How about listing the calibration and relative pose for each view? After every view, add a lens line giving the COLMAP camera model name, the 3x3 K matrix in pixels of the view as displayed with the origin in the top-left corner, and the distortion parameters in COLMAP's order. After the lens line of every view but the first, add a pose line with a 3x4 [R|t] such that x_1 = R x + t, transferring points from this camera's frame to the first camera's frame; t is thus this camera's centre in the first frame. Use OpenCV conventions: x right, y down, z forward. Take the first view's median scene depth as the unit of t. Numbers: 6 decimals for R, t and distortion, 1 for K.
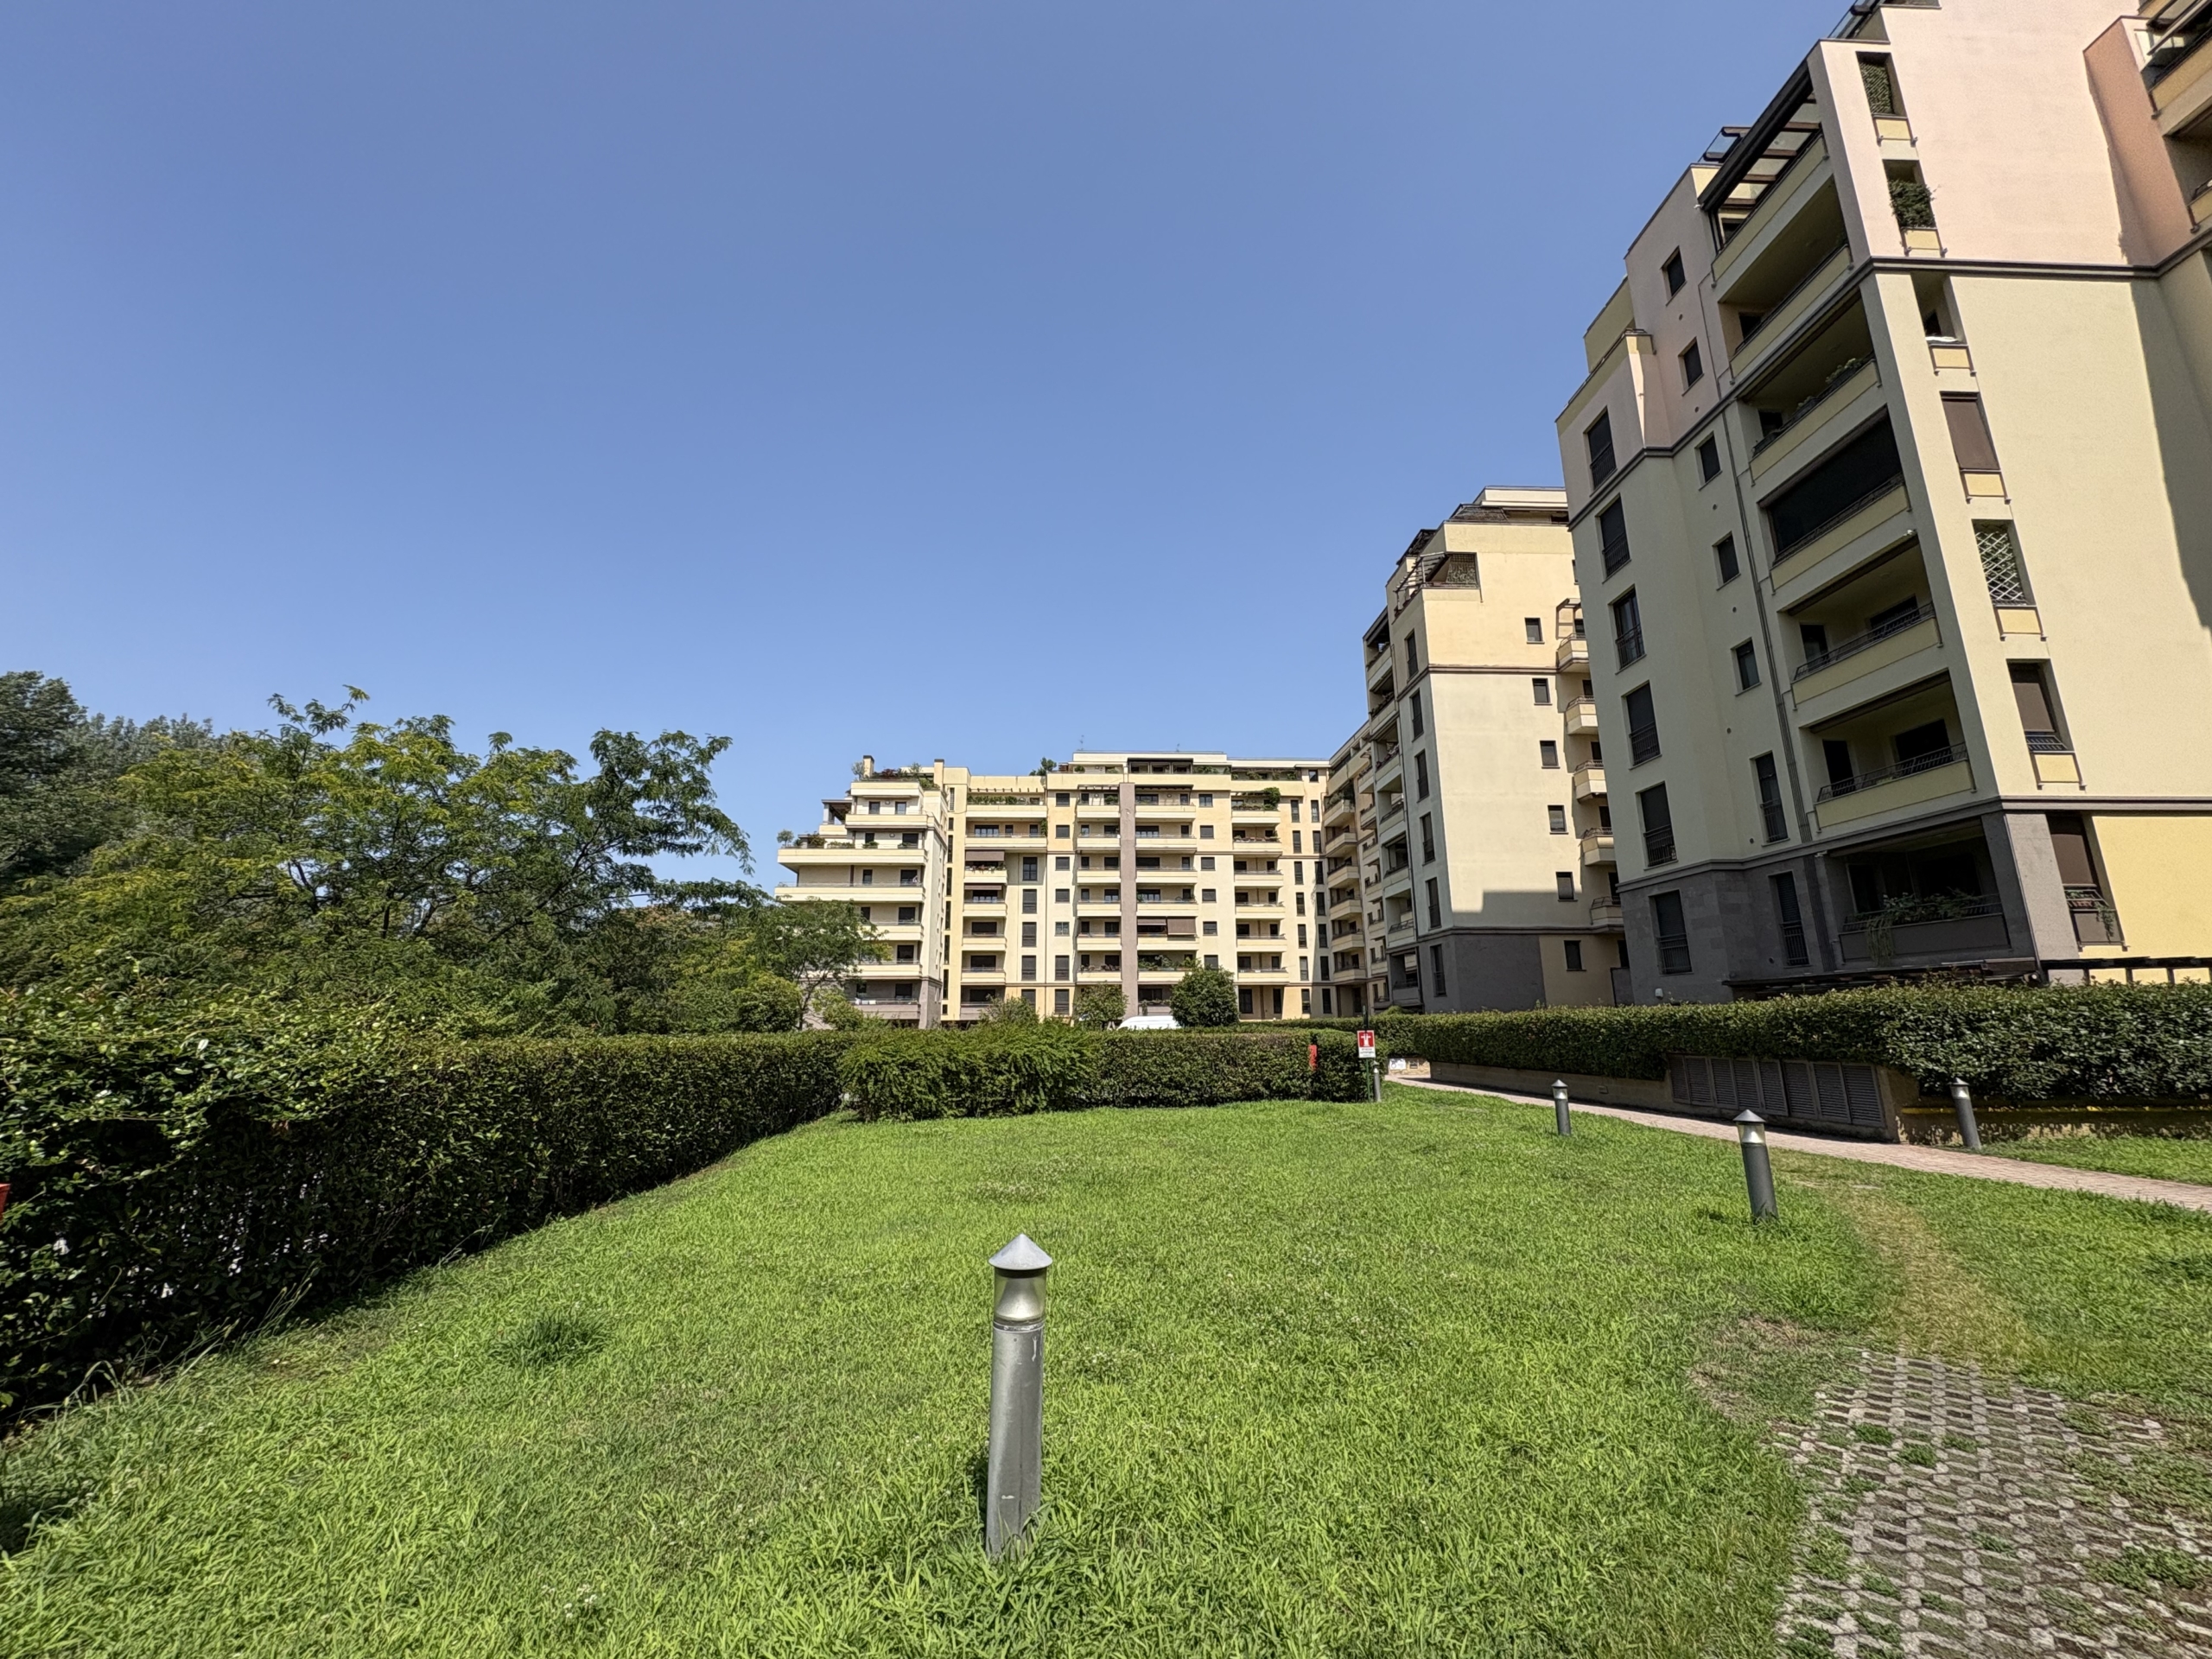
lens RADIAL K [[880.6, 0, 1102.3], [0, 880.6, 829.3], [0, 0, 1]] dist [0.001559, -0.000045]
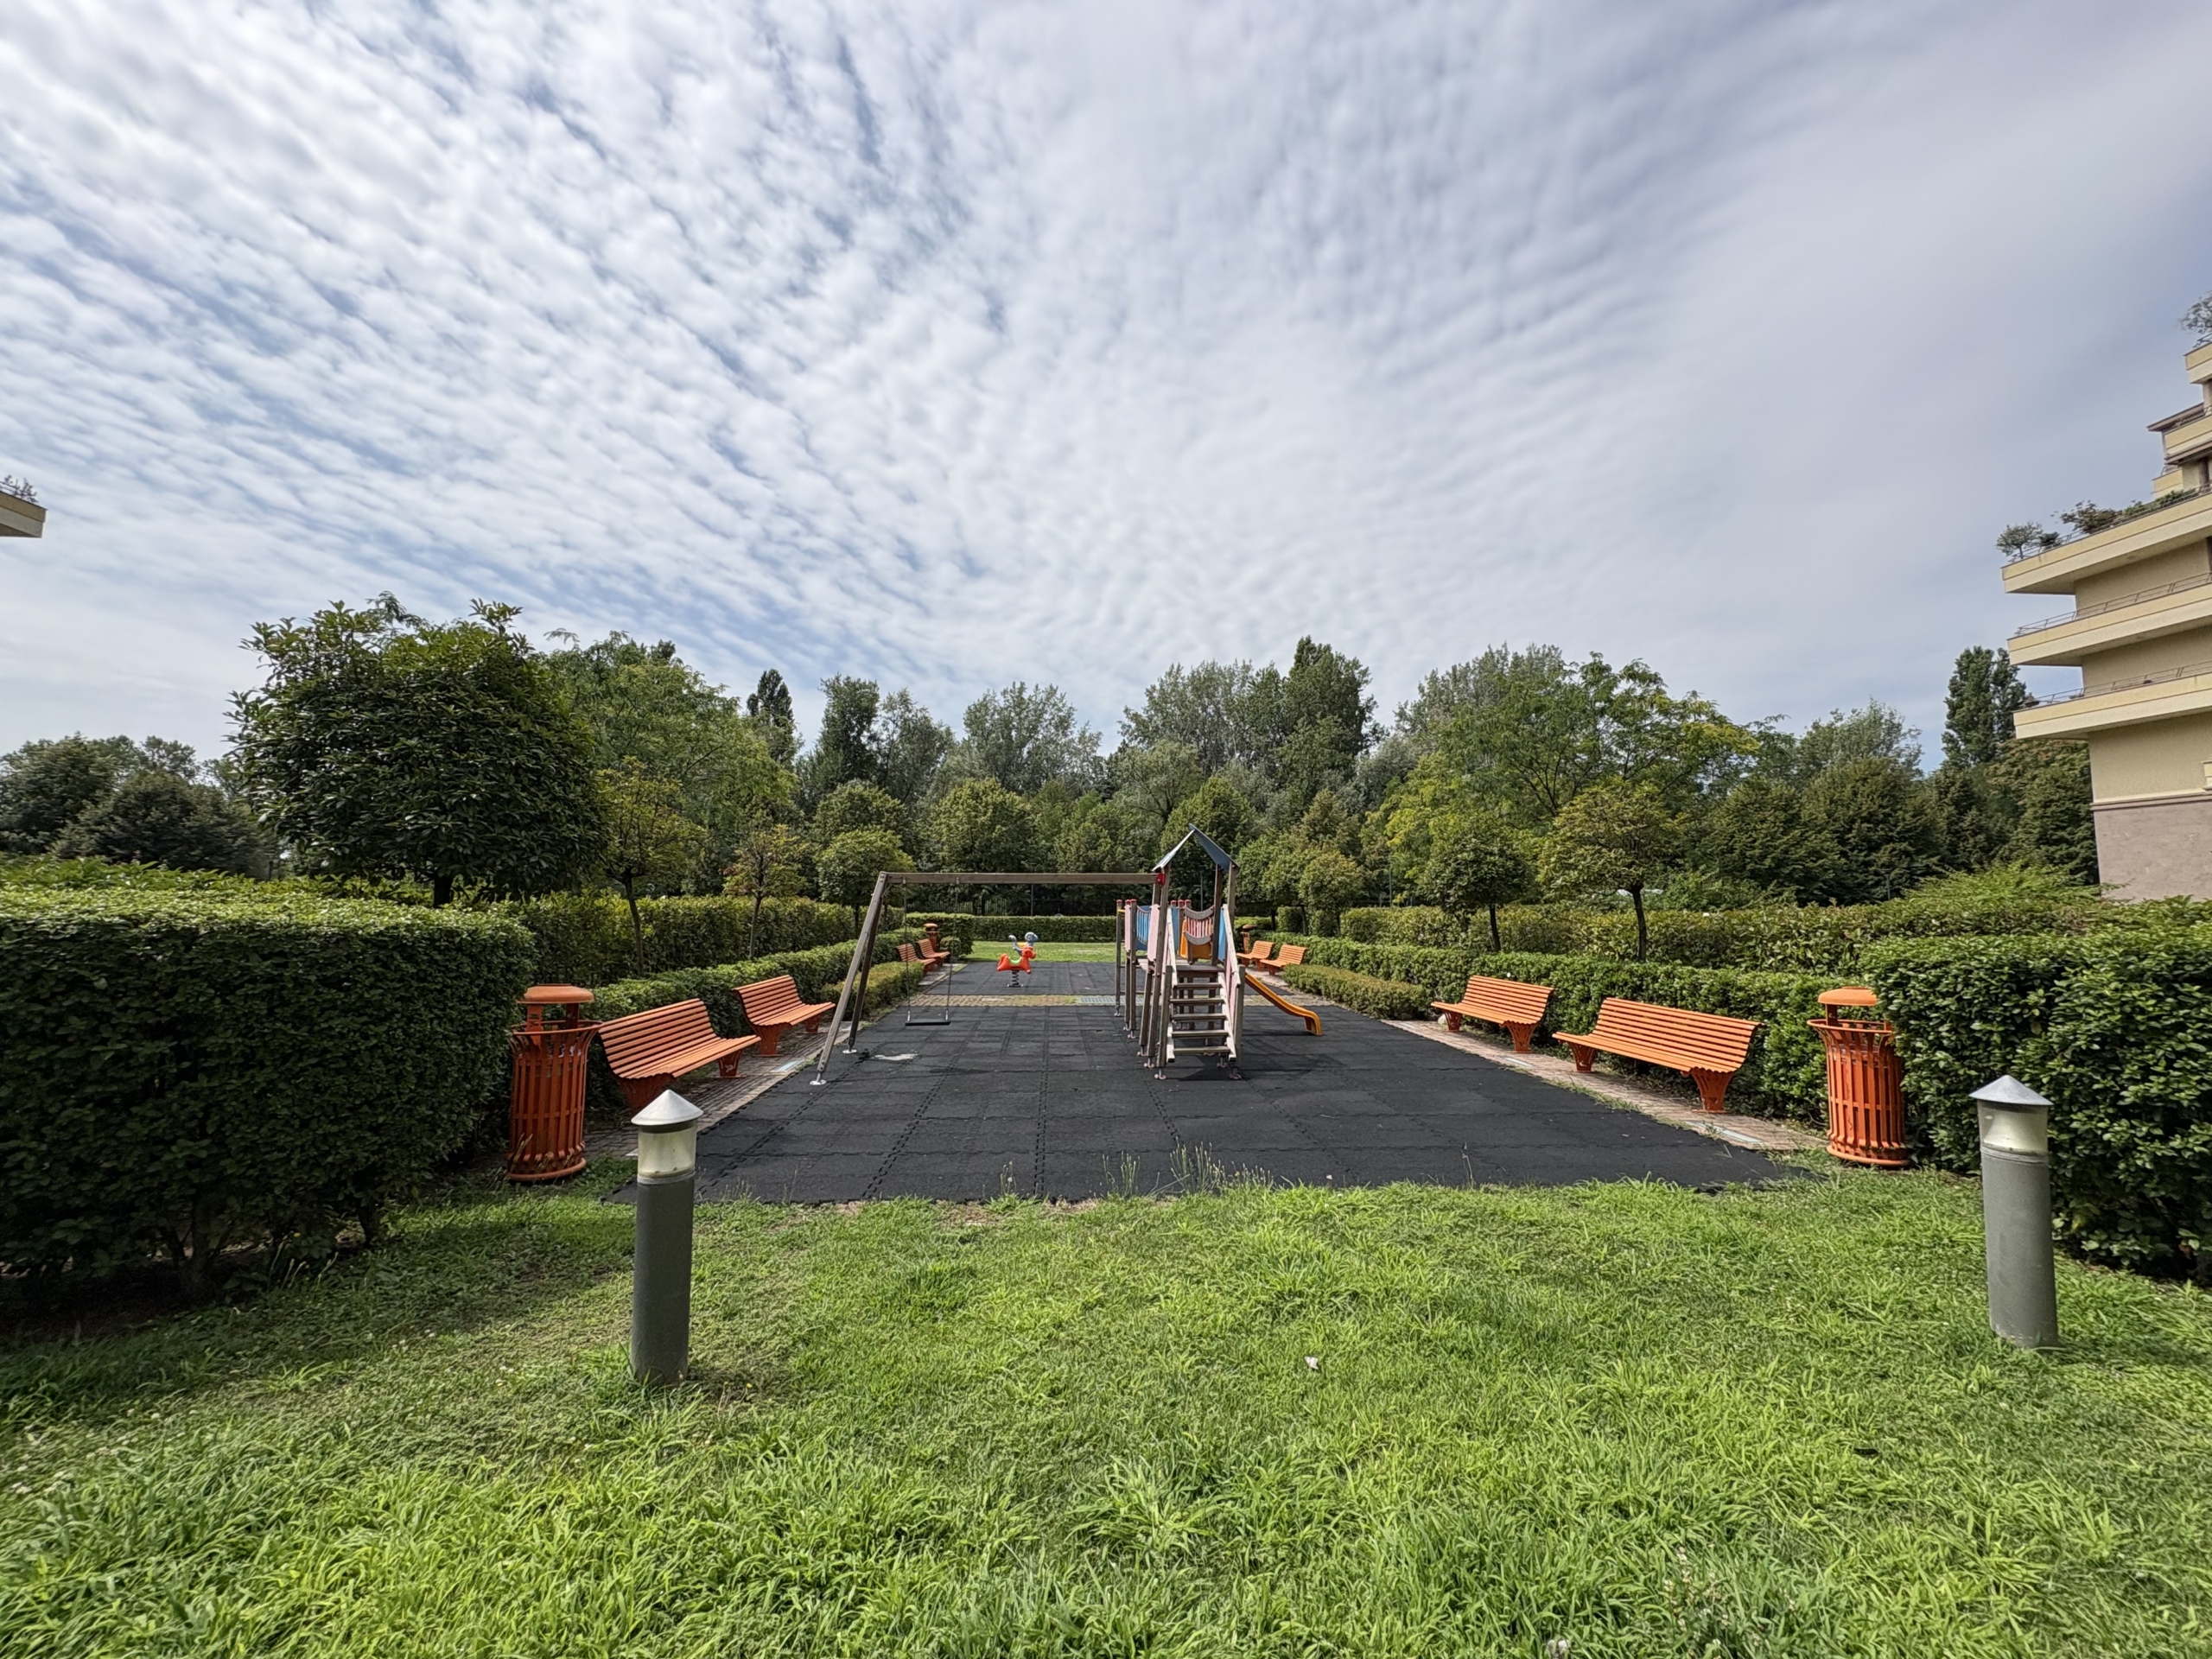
lens RADIAL K [[880.6, 0, 1107.7], [0, 880.6, 843.5], [0, 0, 1]] dist [0.001559, -0.000045]
pose [[0.021745, -0.066561, -0.997545, 0.228237], [0.207840, 0.976283, -0.060612, 0.190966], [0.977921, -0.206012, 0.035064, 0.787831]]
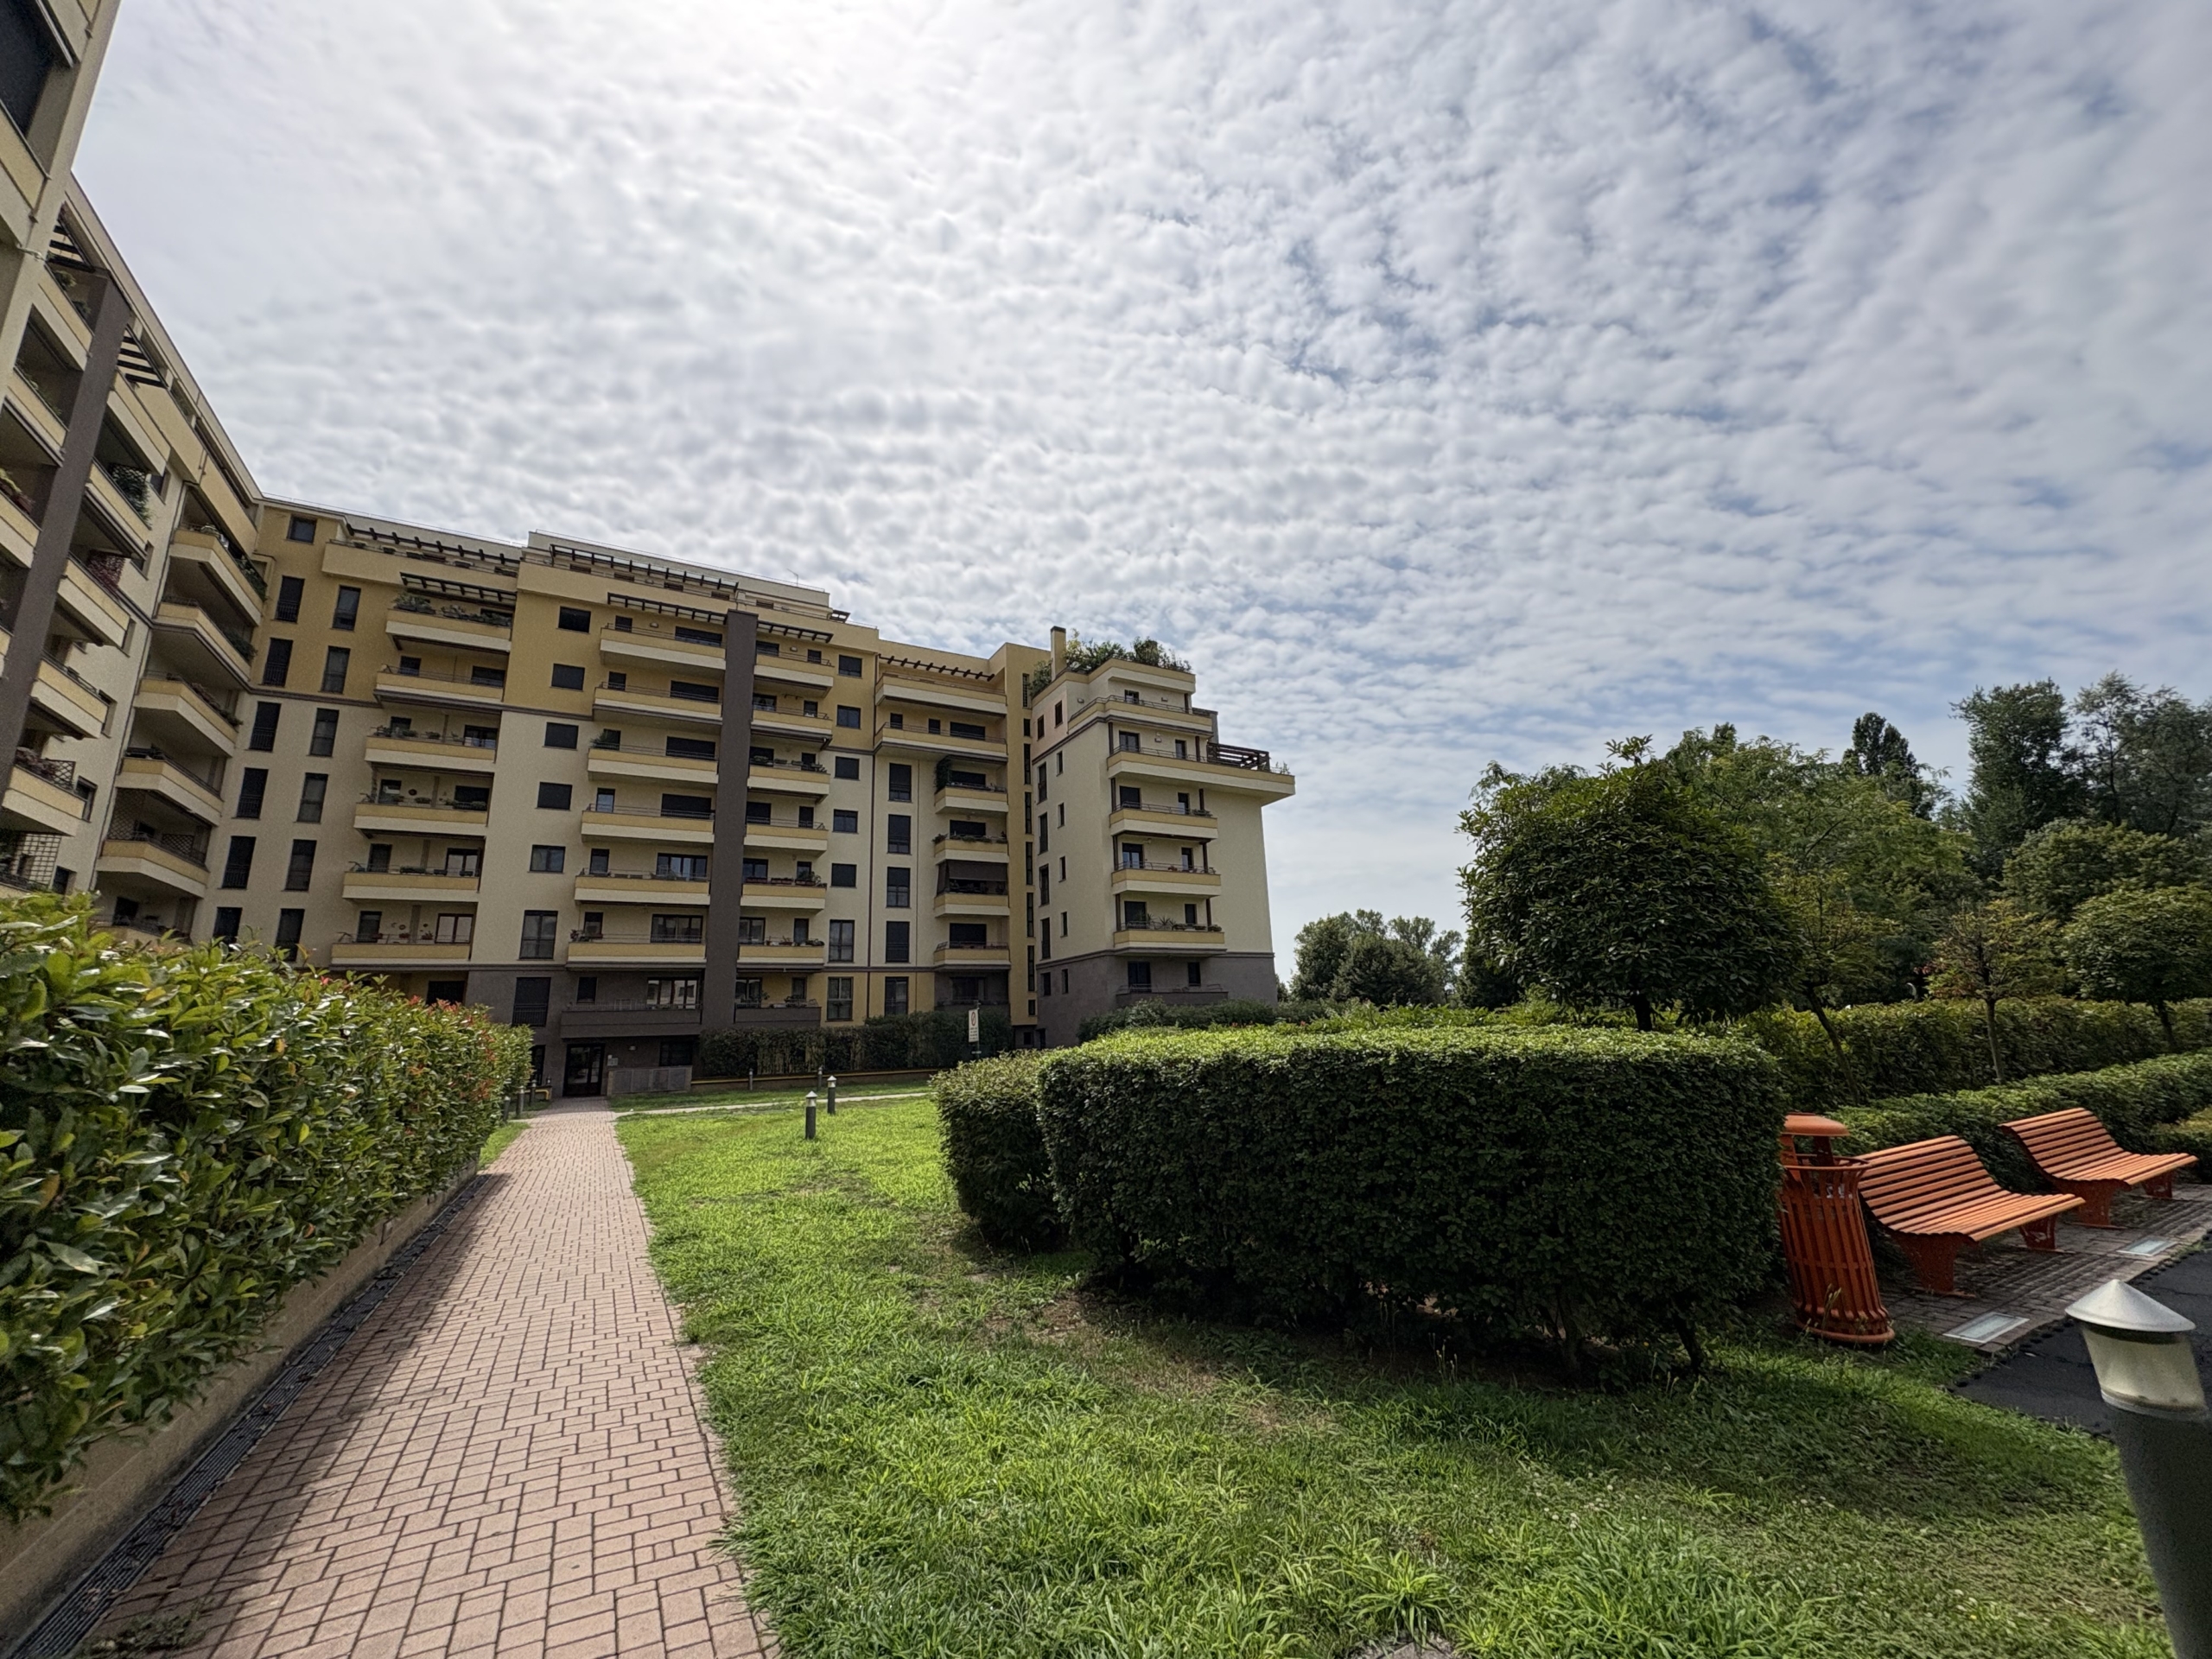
lens RADIAL K [[880.6, 0, 1091.5], [0, 880.6, 838.9], [0, 0, 1]] dist [0.001559, -0.000045]
pose [[-0.889935, -0.062383, -0.451802, 0.238064], [0.138595, 0.906768, -0.398200, 0.186405], [0.434520, -0.416989, -0.798318, 0.775928]]
